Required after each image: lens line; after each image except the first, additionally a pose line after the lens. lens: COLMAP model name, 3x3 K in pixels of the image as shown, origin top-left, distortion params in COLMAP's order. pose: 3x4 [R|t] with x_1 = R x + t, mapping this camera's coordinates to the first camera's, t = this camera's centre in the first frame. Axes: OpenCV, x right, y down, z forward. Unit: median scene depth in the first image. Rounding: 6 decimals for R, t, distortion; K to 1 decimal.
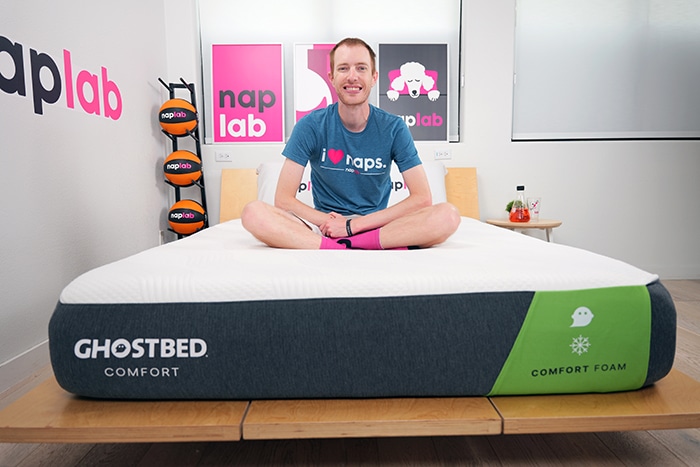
lens RADIAL K [[487.0, 0, 350.0], [0, 487.0, 233.5], [0, 0, 1]] dist [0.027615, -0.001843]
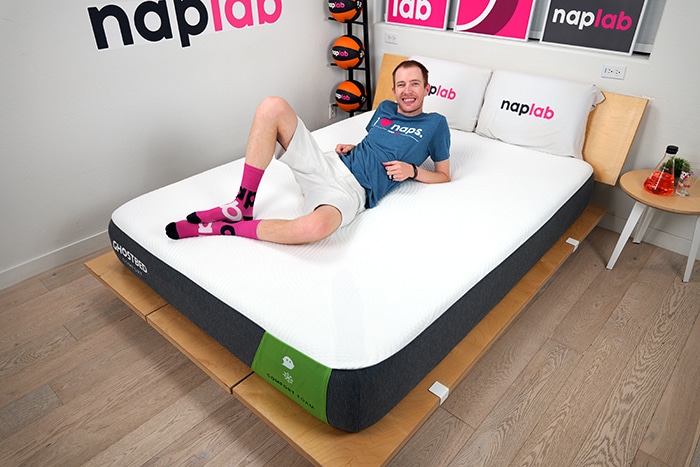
lens RADIAL K [[487.0, 0, 350.0], [0, 487.0, 233.5], [0, 0, 1]] dist [0.027615, -0.001843]
pose [[0.738204, 0.363309, -0.568385, 0.421588], [-0.078098, 0.882942, 0.462941, -0.266094], [0.670042, -0.297355, 0.680165, 0.105494]]
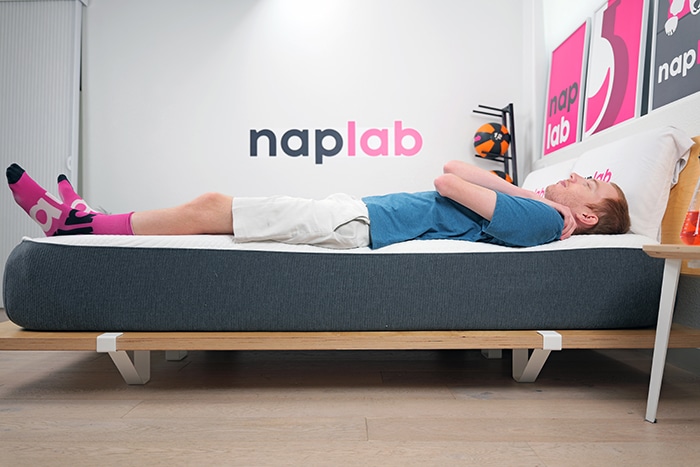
lens RADIAL K [[505.4, 0, 350.0], [0, 505.4, 233.5], [0, 0, 1]] dist [0.002289, -0.001812]
pose [[-0.005054, -0.000767, -0.999987, 0.688210], [-0.102220, 0.994762, -0.000246, -0.002799], [0.994749, 0.102218, -0.005106, 0.658714]]
